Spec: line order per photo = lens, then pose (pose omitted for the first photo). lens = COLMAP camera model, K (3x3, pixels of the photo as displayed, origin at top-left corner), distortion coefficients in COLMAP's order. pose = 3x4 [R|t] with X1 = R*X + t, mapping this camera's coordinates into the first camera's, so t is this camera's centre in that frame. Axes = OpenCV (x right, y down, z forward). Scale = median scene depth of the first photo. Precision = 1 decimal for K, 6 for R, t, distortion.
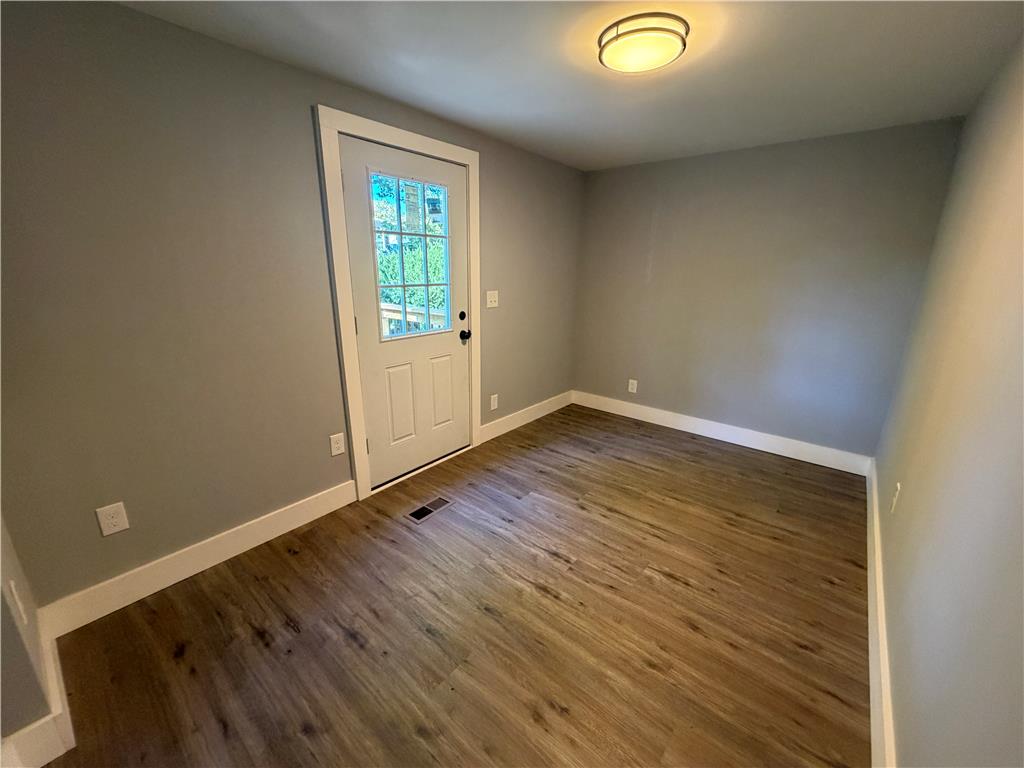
lens RADIAL K [[408.0, 0, 508.5], [0, 408.0, 383.7], [0, 0, 1]] dist [-0.000610, -0.000157]
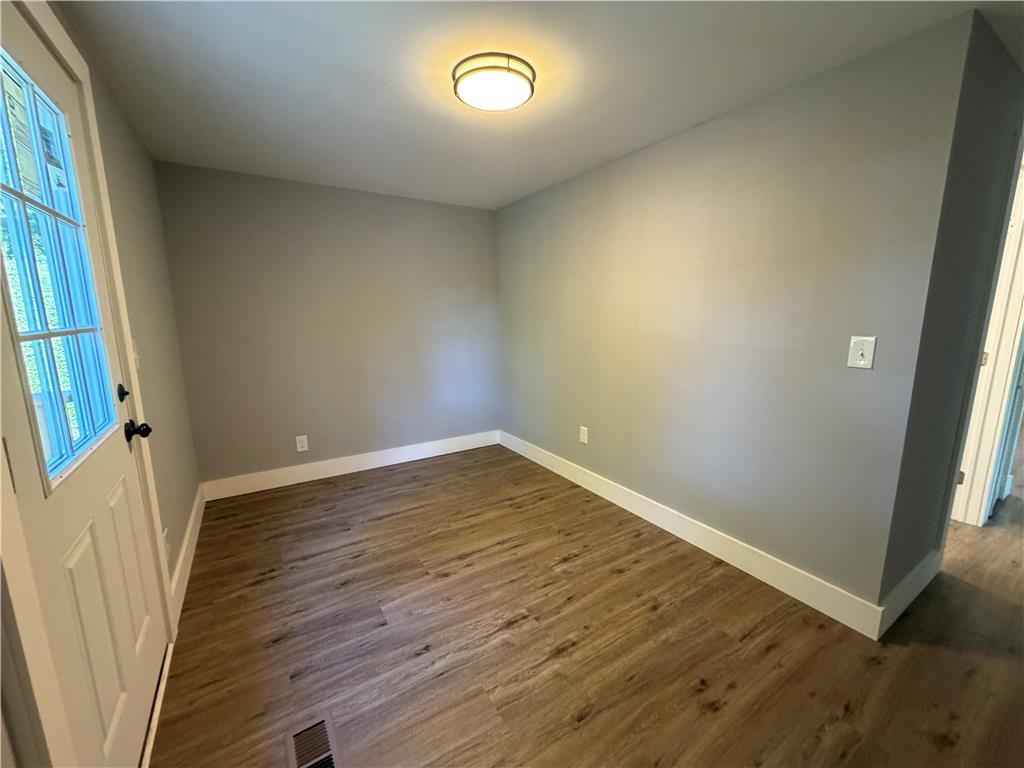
lens RADIAL K [[407.3, 0, 508.7], [0, 407.3, 384.5], [0, 0, 1]] dist [-0.001496, 0.000611]
pose [[0.308923, -0.179659, 0.933964, -0.461393], [0.266693, 0.958963, 0.096254, -0.112557], [-0.912930, 0.219346, 0.344160, 0.466928]]
